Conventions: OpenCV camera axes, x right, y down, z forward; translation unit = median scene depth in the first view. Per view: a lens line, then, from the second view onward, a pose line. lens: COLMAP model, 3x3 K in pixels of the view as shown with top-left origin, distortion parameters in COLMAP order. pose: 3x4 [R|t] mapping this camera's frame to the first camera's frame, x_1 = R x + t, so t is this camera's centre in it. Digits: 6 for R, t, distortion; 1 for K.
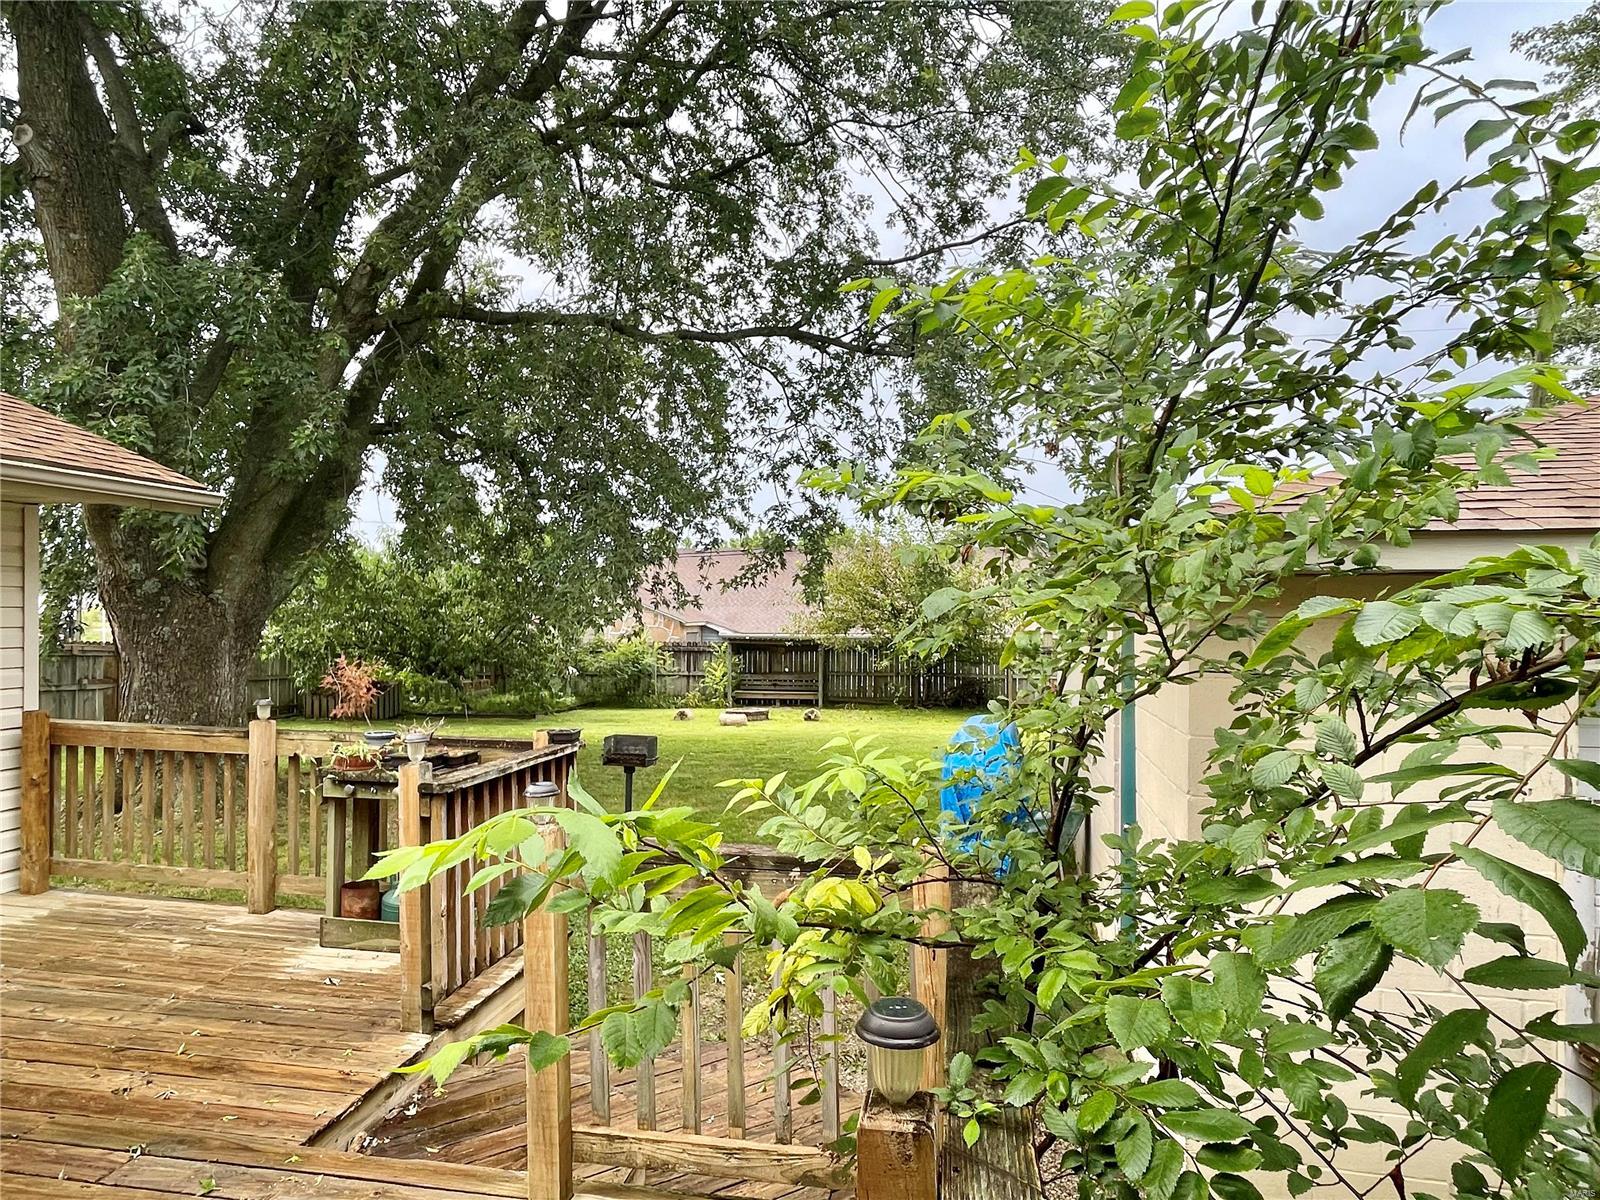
lens RADIAL K [[947.6, 0, 801.1], [0, 947.6, 606.8], [0, 0, 1]] dist [-0.008638, -0.003523]
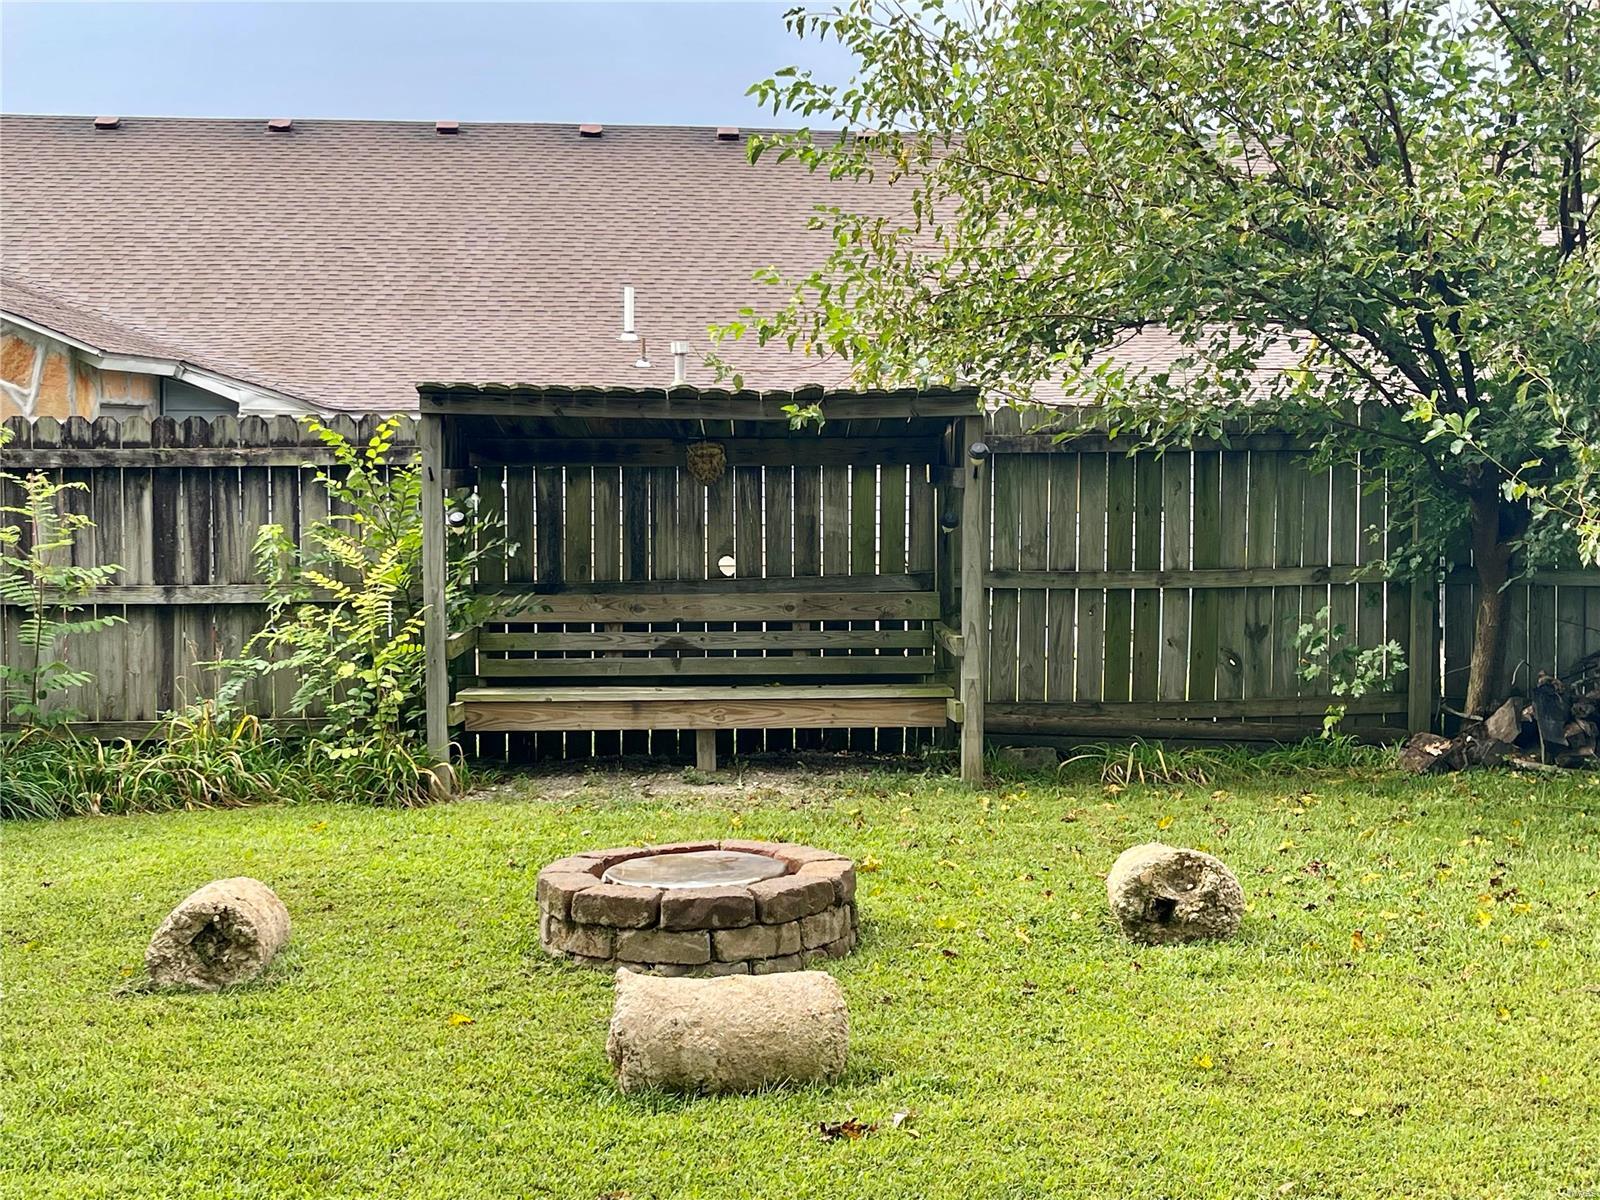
lens RADIAL K [[2141.7, 0, 802.2], [0, 2141.7, 599.4], [0, 0, 1]] dist [0.040571, 0.000000]
pose [[0.974515, -0.021671, 0.223273, -0.112175], [0.001174, 0.995802, 0.091531, 0.041045], [-0.224319, -0.088936, 0.970449, 0.701120]]
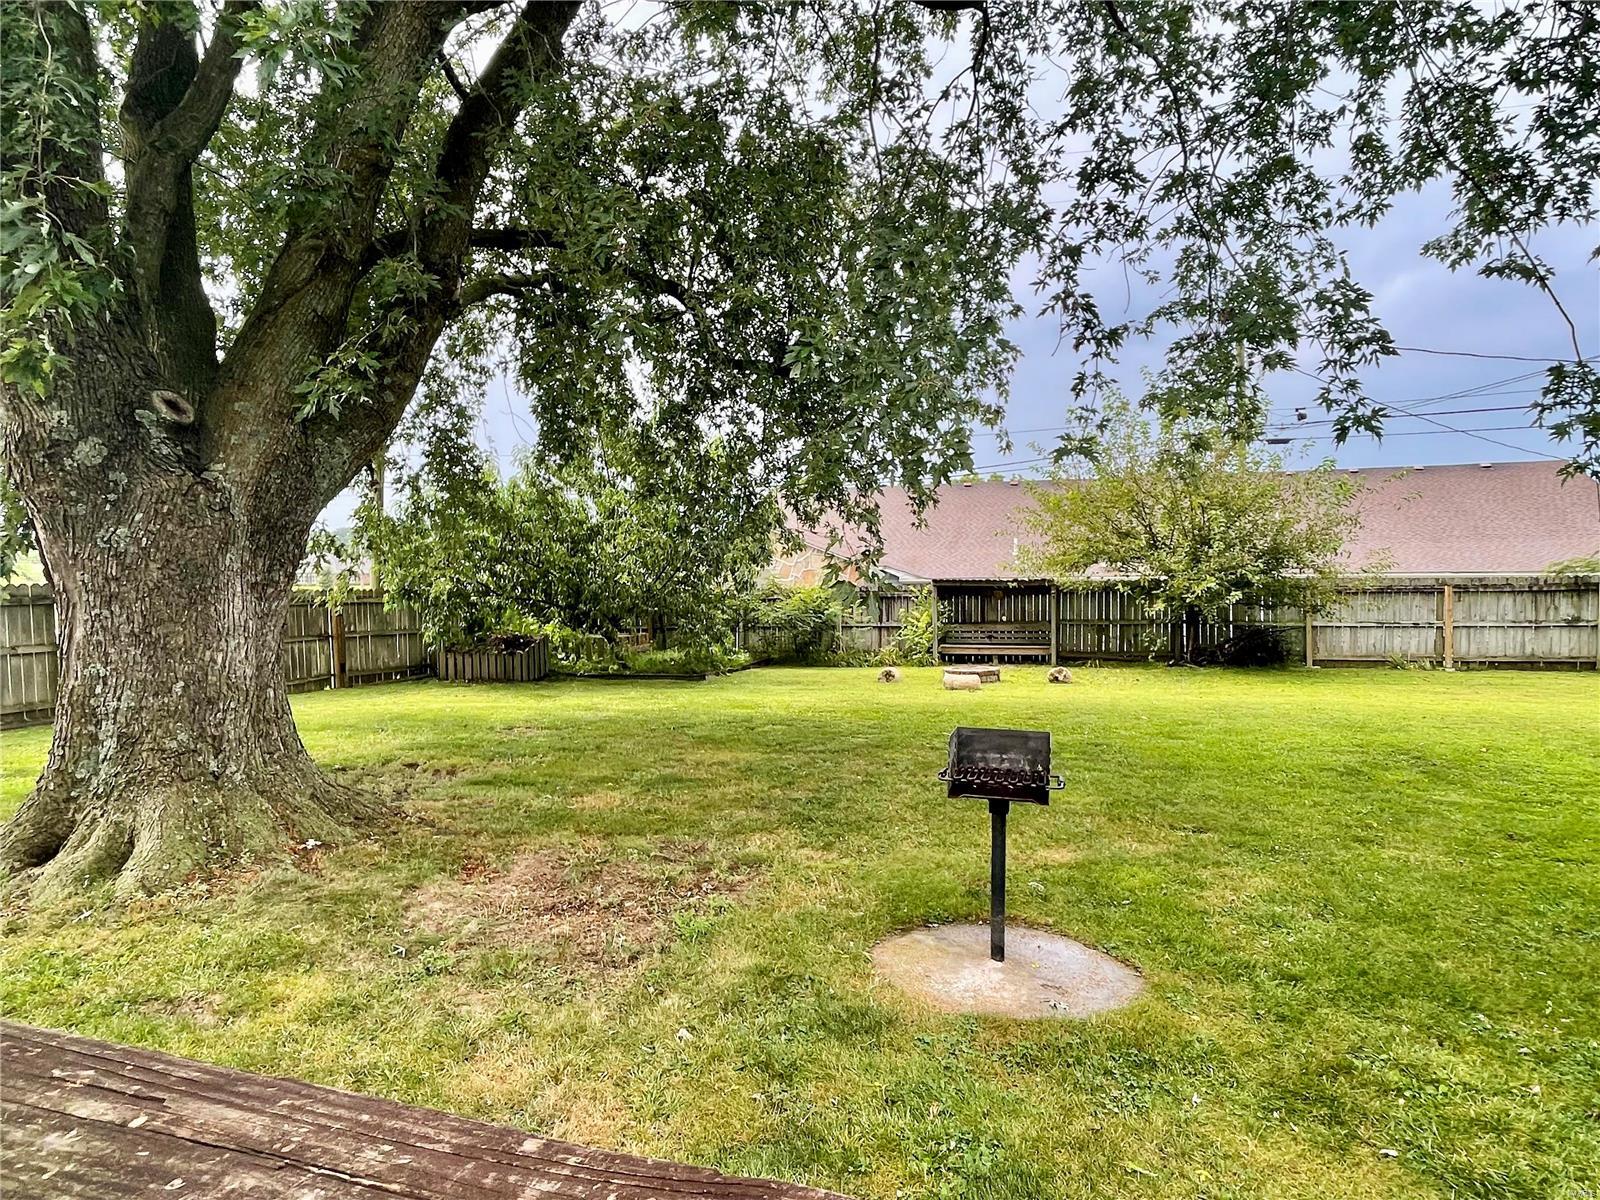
lens RADIAL K [[947.6, 0, 792.4], [0, 947.6, 605.0], [0, 0, 1]] dist [-0.008638, -0.003523]
pose [[0.988433, -0.011738, -0.151202, -0.084626], [0.018304, 0.998945, 0.042108, 0.021076], [0.150548, -0.044389, 0.987606, 0.214200]]
